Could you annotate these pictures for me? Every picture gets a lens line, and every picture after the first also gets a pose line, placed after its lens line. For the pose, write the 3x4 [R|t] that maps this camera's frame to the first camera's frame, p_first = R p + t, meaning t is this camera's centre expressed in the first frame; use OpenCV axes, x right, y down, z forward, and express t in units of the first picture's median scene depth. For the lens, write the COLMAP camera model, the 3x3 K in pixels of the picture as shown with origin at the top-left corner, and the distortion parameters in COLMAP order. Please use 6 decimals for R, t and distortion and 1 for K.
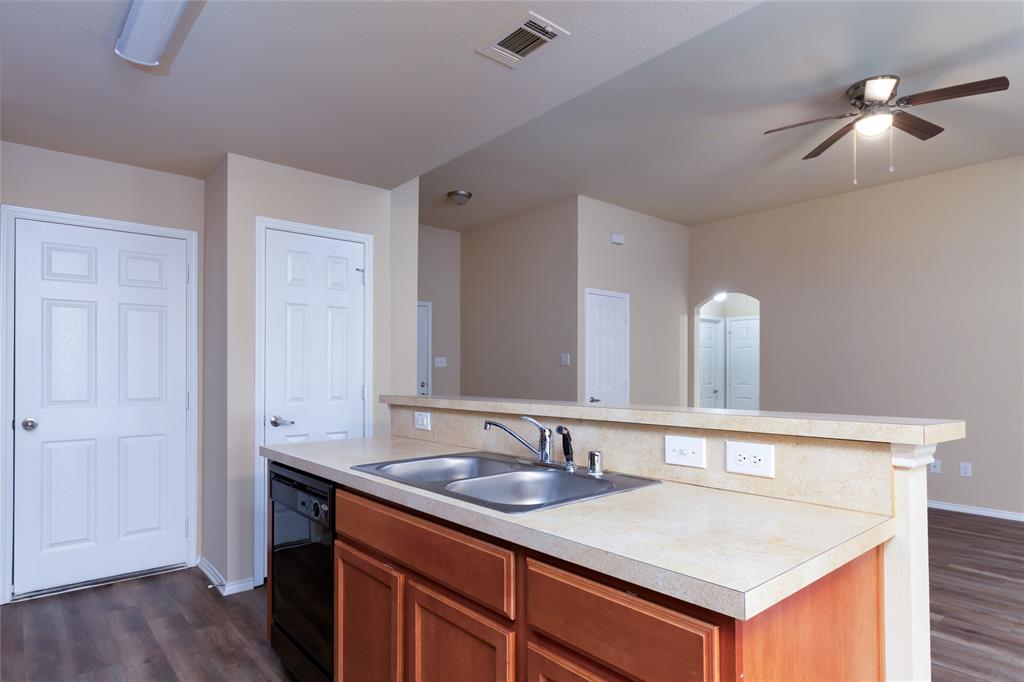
lens RADIAL K [[571.2, 0, 525.3], [0, 571.2, 368.3], [0, 0, 1]] dist [0.048872, -0.000047]
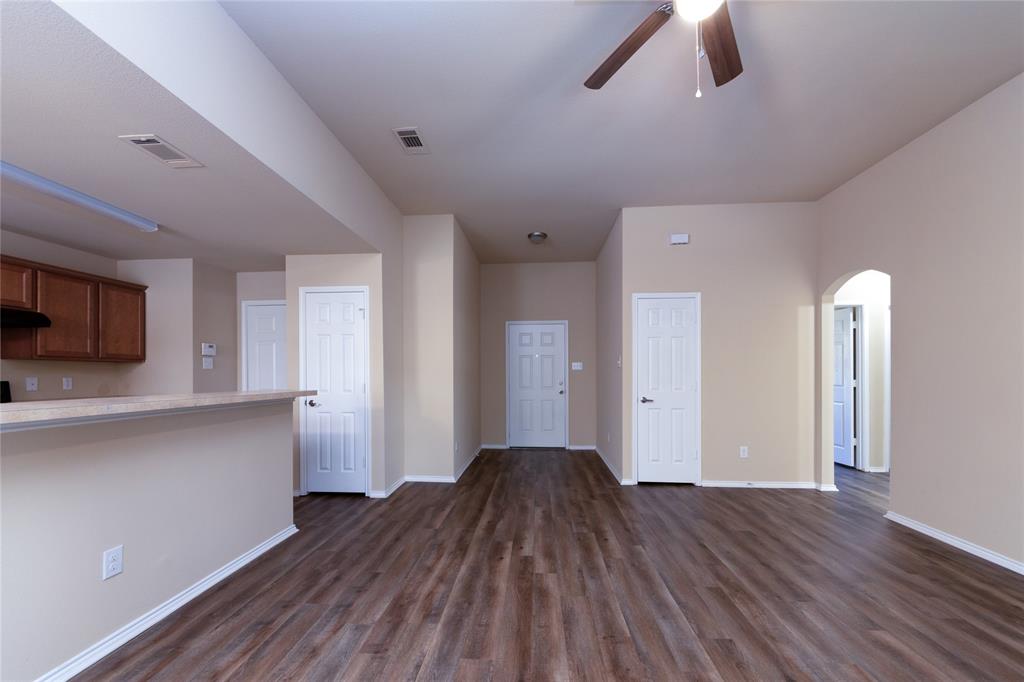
lens RADIAL K [[397.1, 0, 505.9], [0, 397.1, 372.8], [0, 0, 1]] dist [0.001786, -0.000195]
pose [[0.696974, -0.005351, -0.717077, 0.440236], [0.008758, 0.999961, 0.001050, 0.002287], [0.717043, -0.007012, 0.696994, 0.302907]]
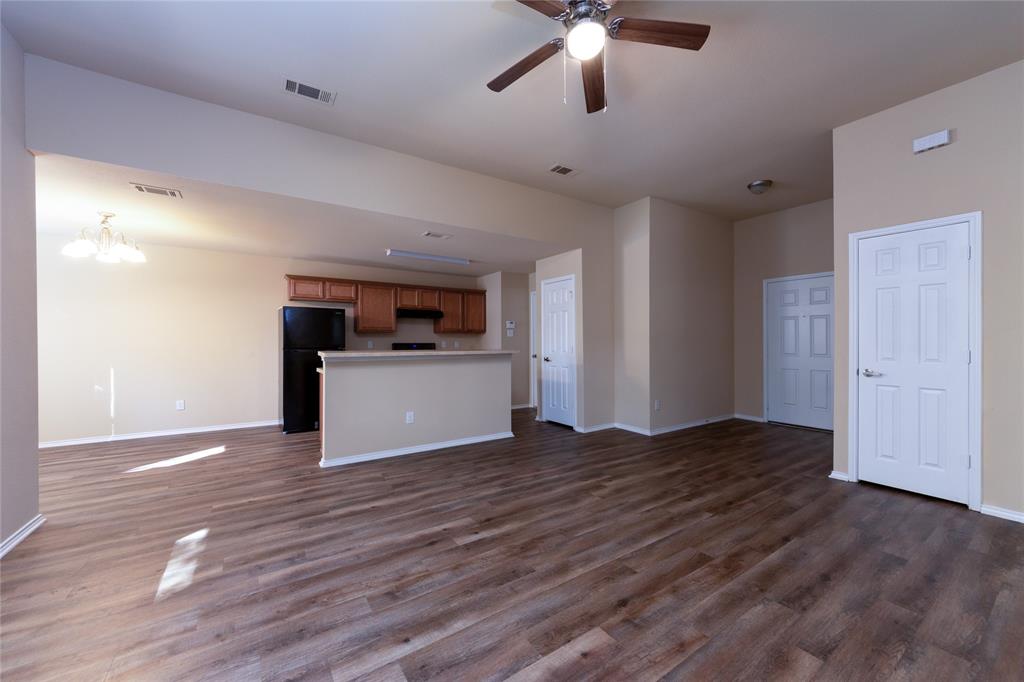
lens RADIAL K [[391.1, 0, 512.0], [0, 391.1, 341.0], [0, 0, 1]] dist [-0.001655, -0.000378]
pose [[-0.139754, 0.001966, -0.990184, 0.682878], [0.011769, 0.999931, 0.000324, 0.004702], [0.990116, -0.011608, -0.139767, 0.566351]]
